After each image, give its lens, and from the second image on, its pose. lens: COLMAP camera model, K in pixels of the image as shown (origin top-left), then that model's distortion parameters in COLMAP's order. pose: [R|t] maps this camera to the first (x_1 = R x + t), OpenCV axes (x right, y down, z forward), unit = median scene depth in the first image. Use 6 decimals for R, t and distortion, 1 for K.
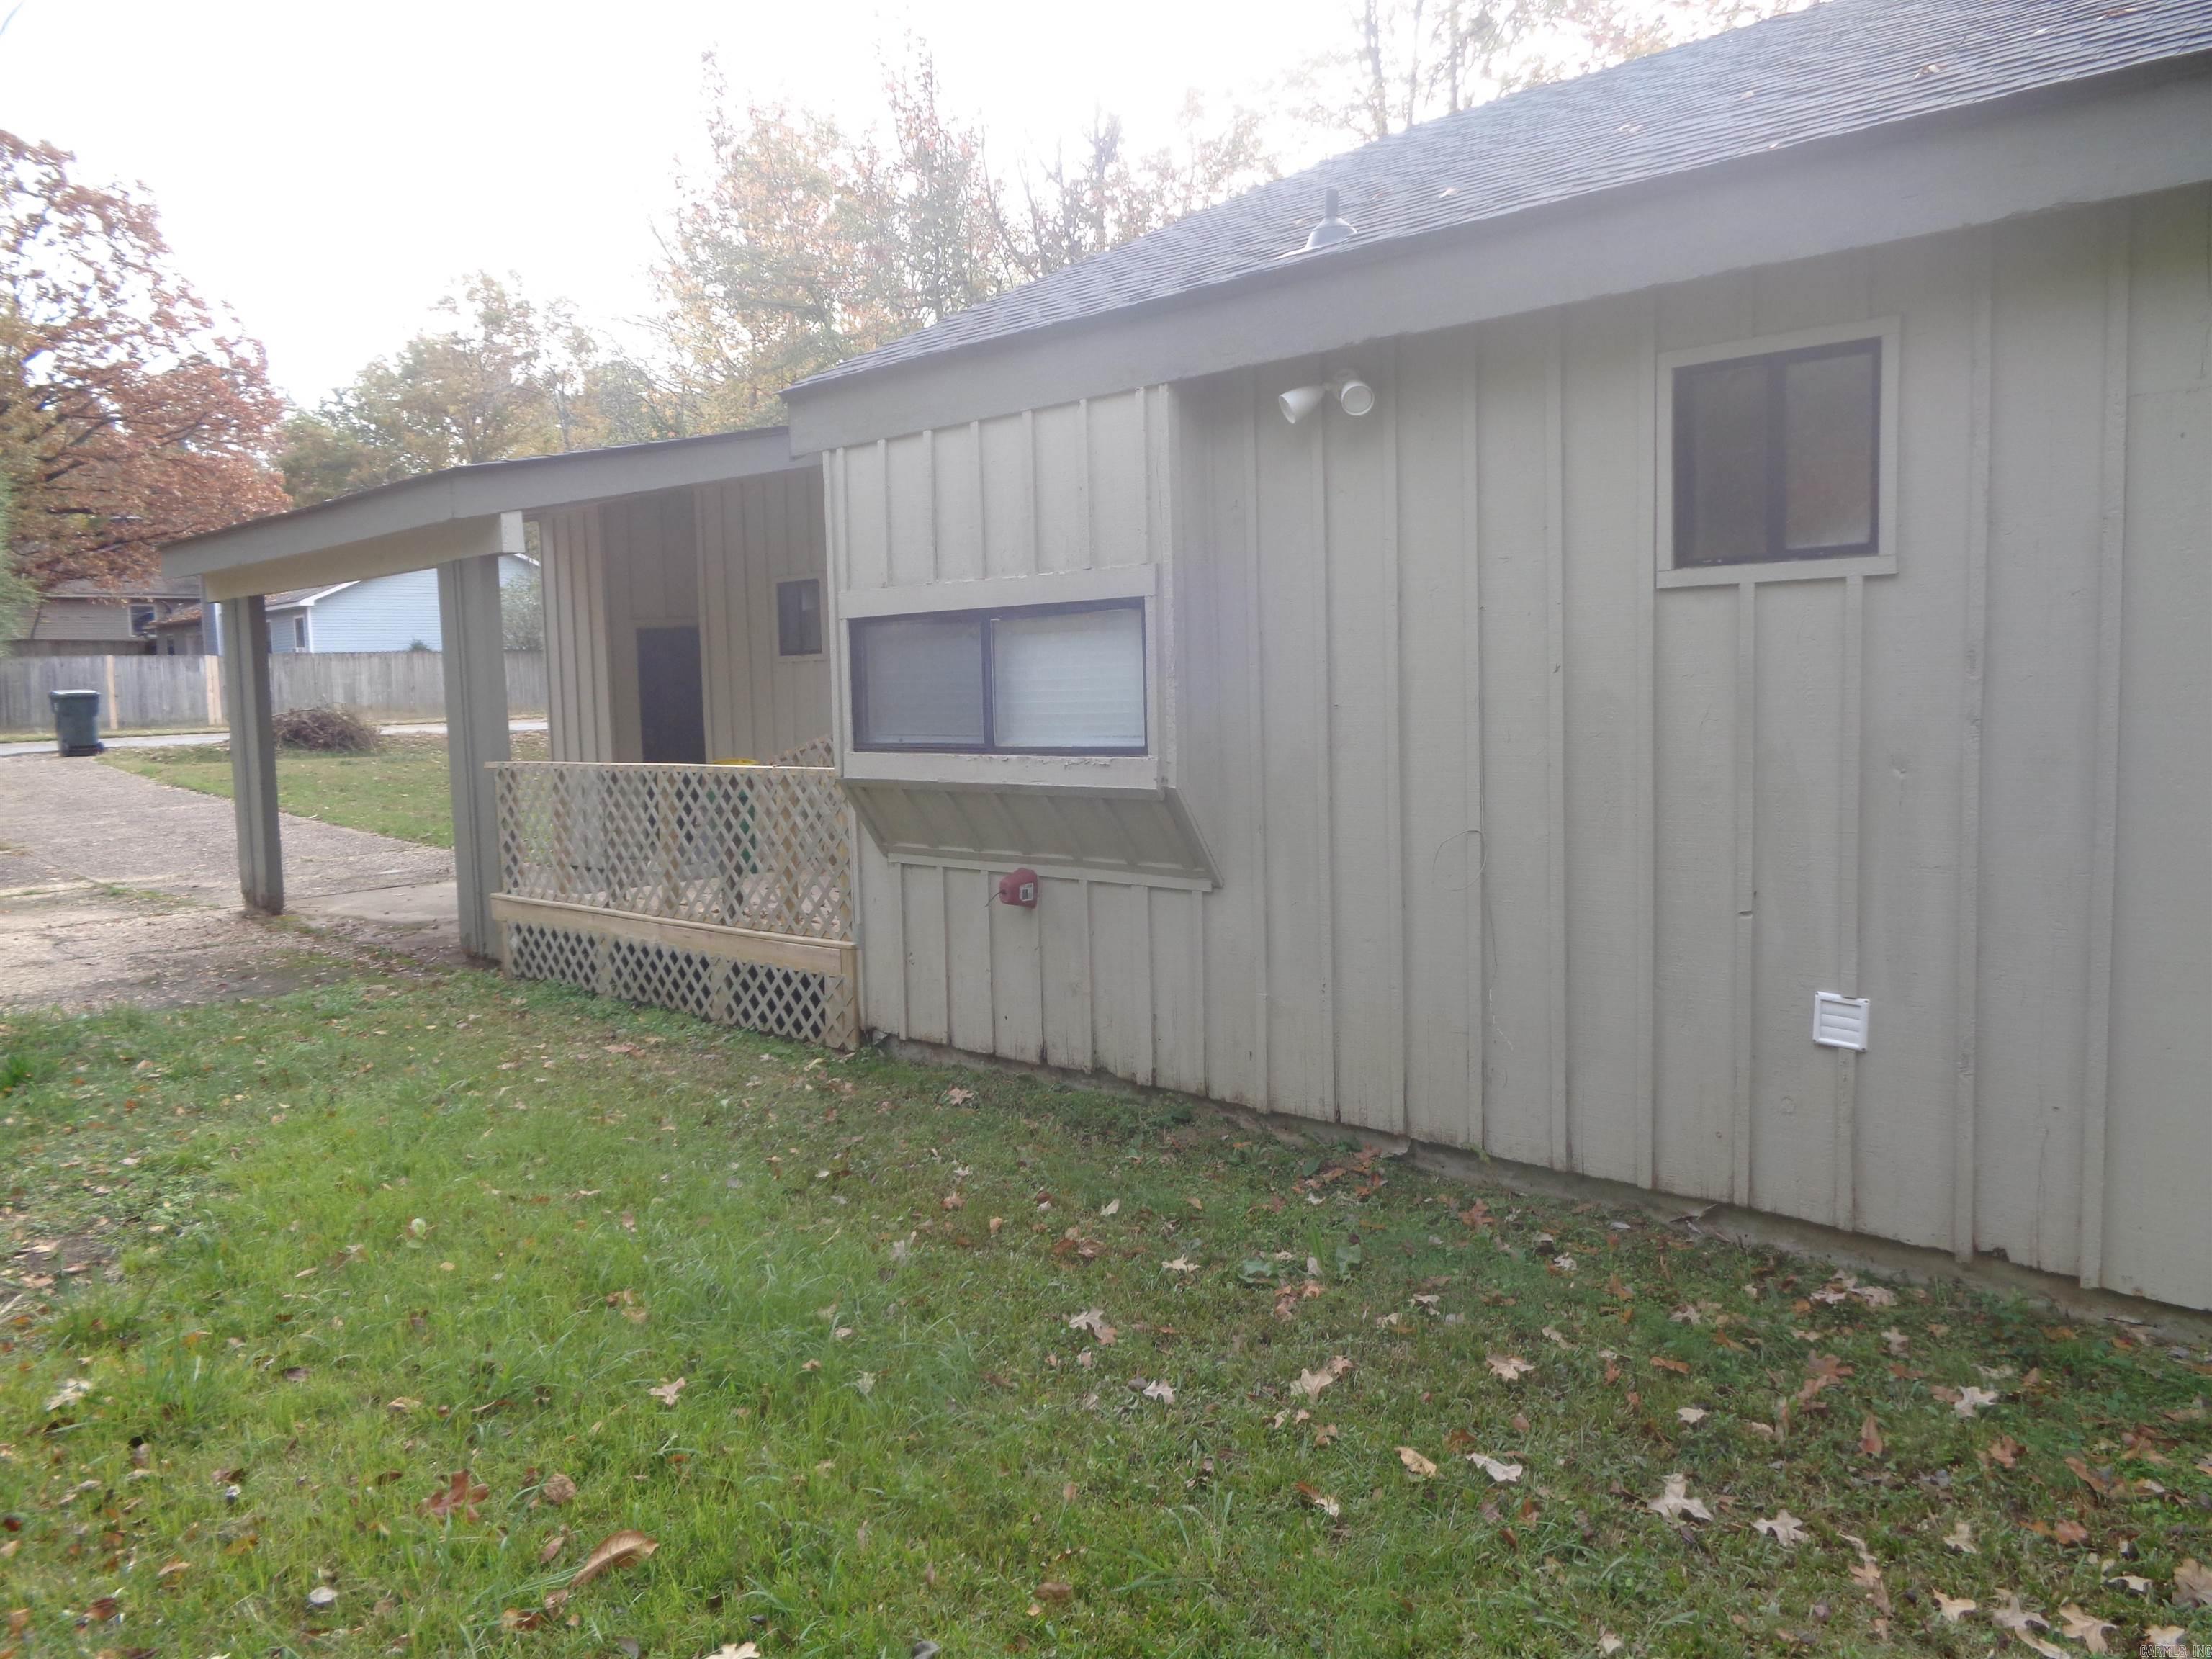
lens RADIAL K [[1669.4, 0, 1143.1], [0, 1669.4, 819.2], [0, 0, 1]] dist [-0.013301, 0.001438]
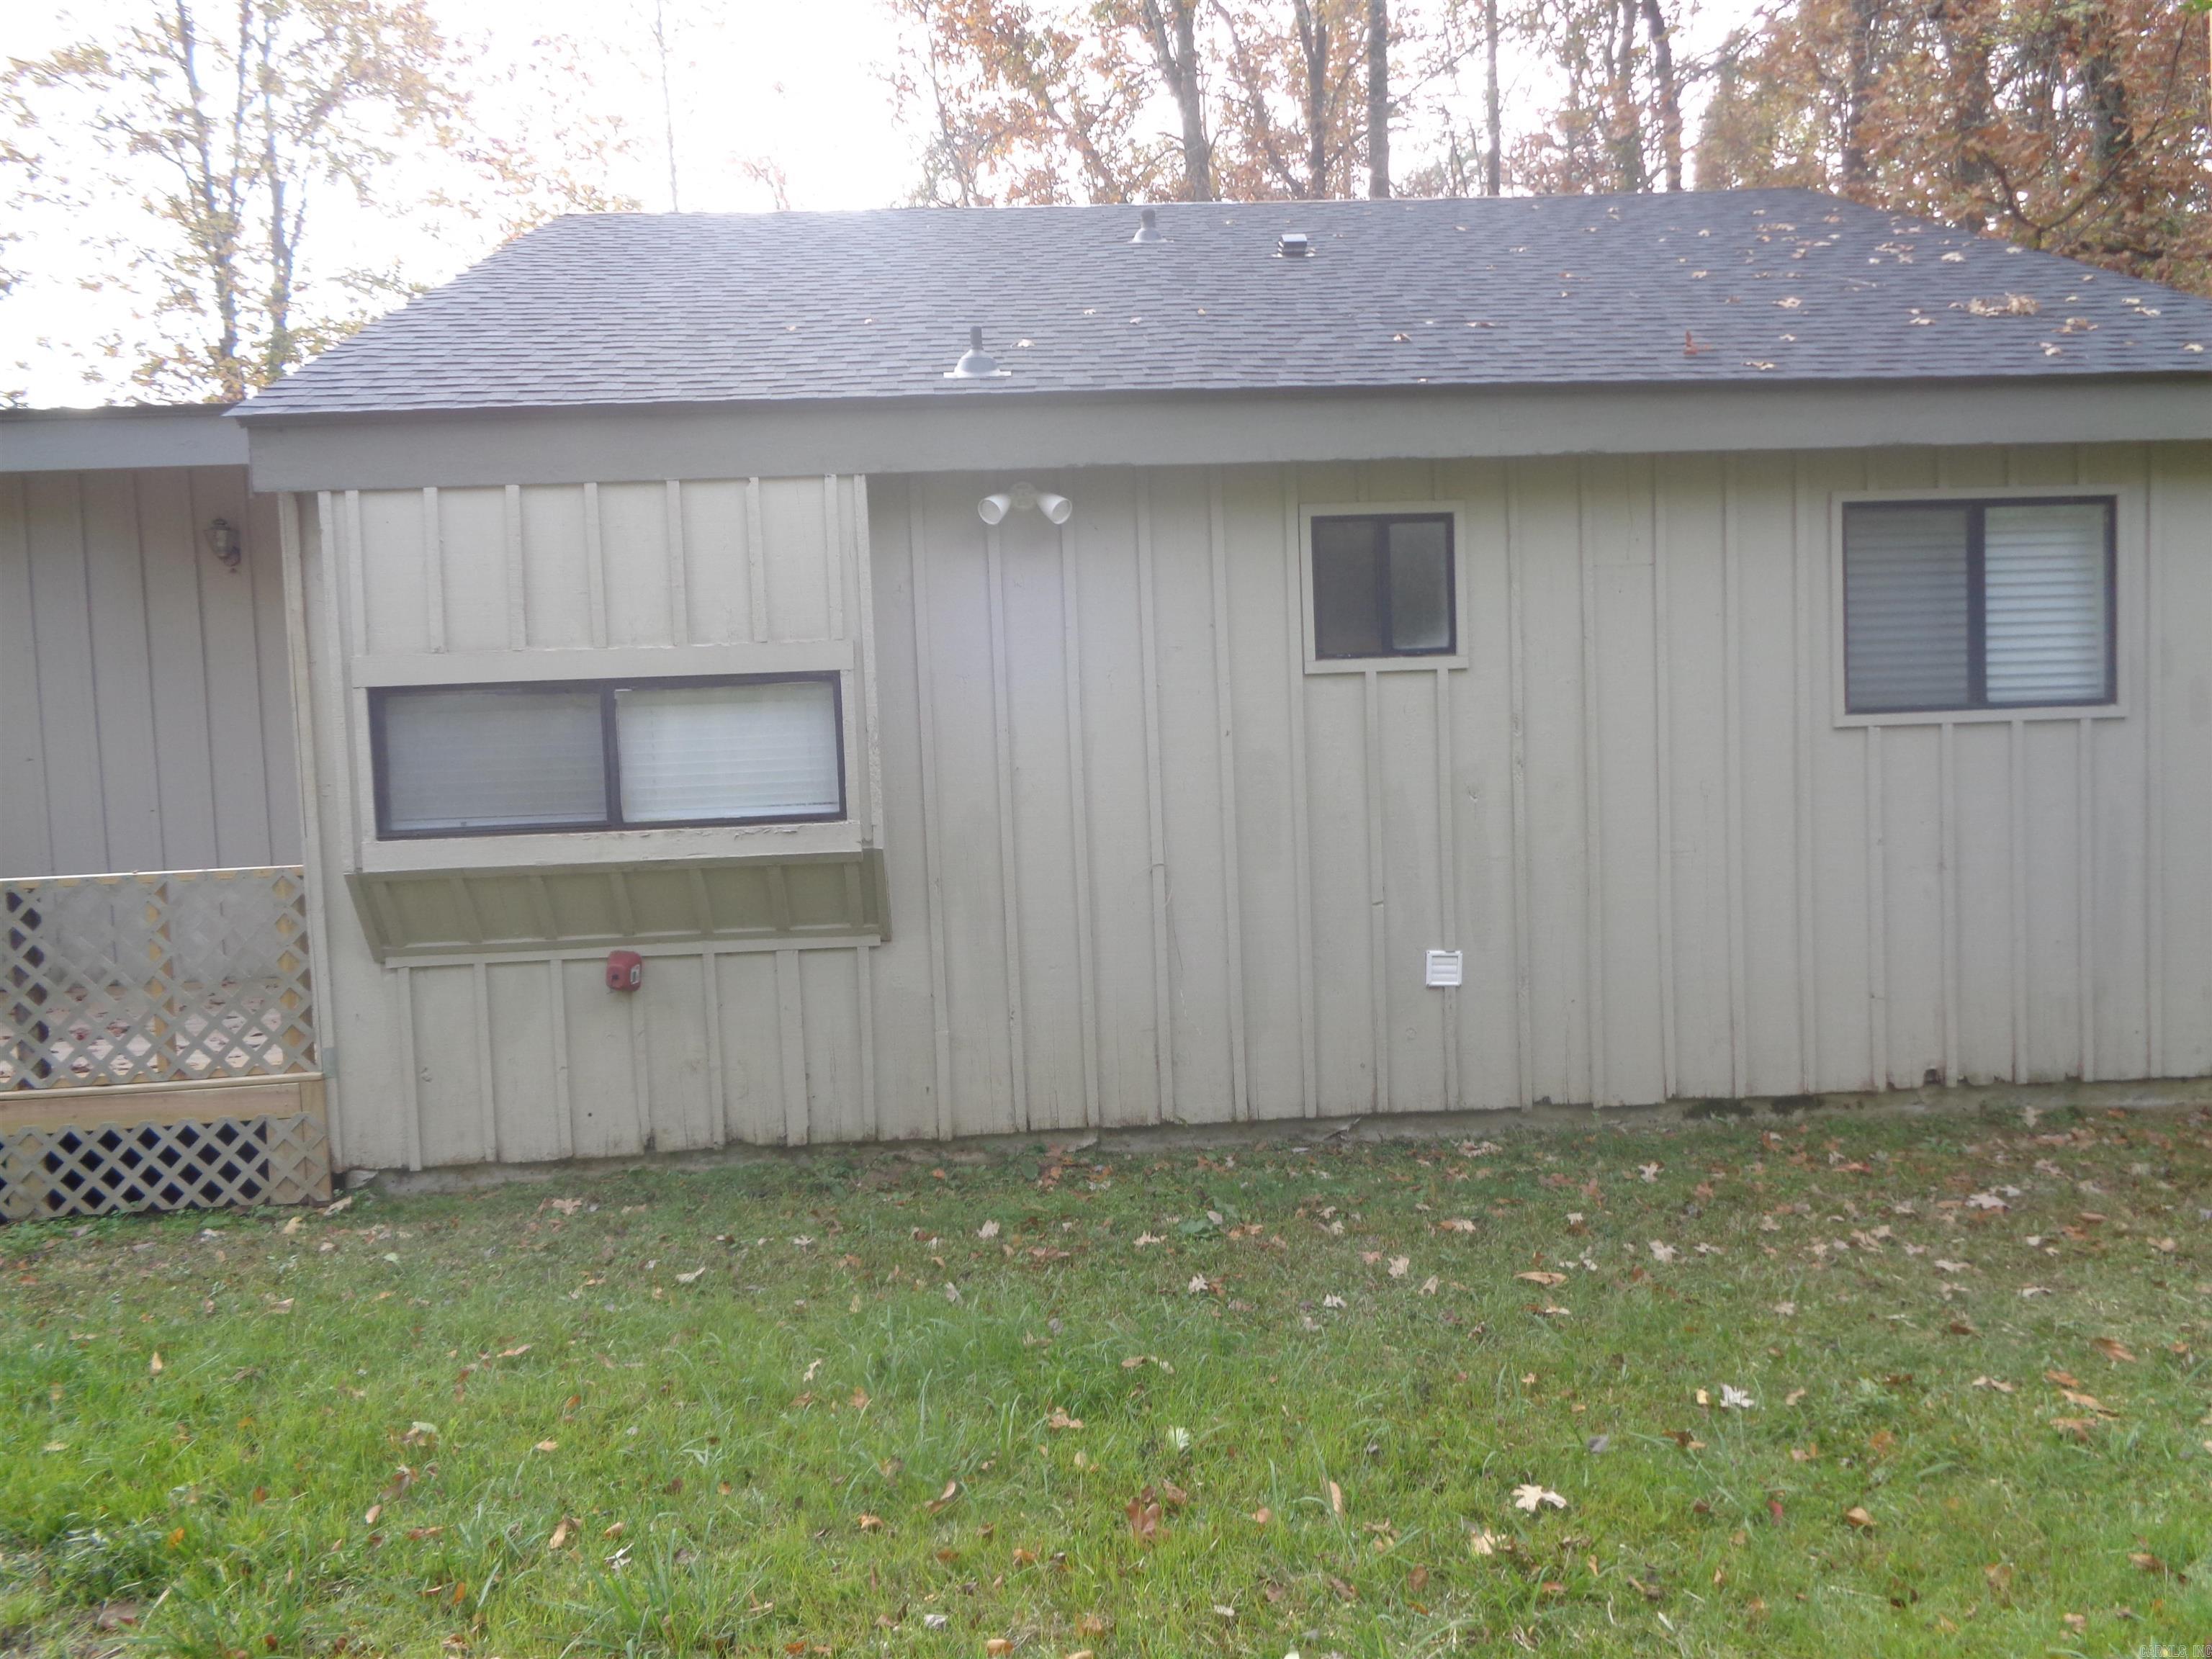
lens RADIAL K [[1662.0, 0, 1110.8], [0, 1662.0, 818.8], [0, 0, 1]] dist [0.002105, -0.005304]
pose [[0.664889, -0.041430, 0.745793, -0.665616], [0.081832, 0.996491, -0.017598, -0.006958], [-0.742446, 0.072730, 0.665946, 0.175075]]
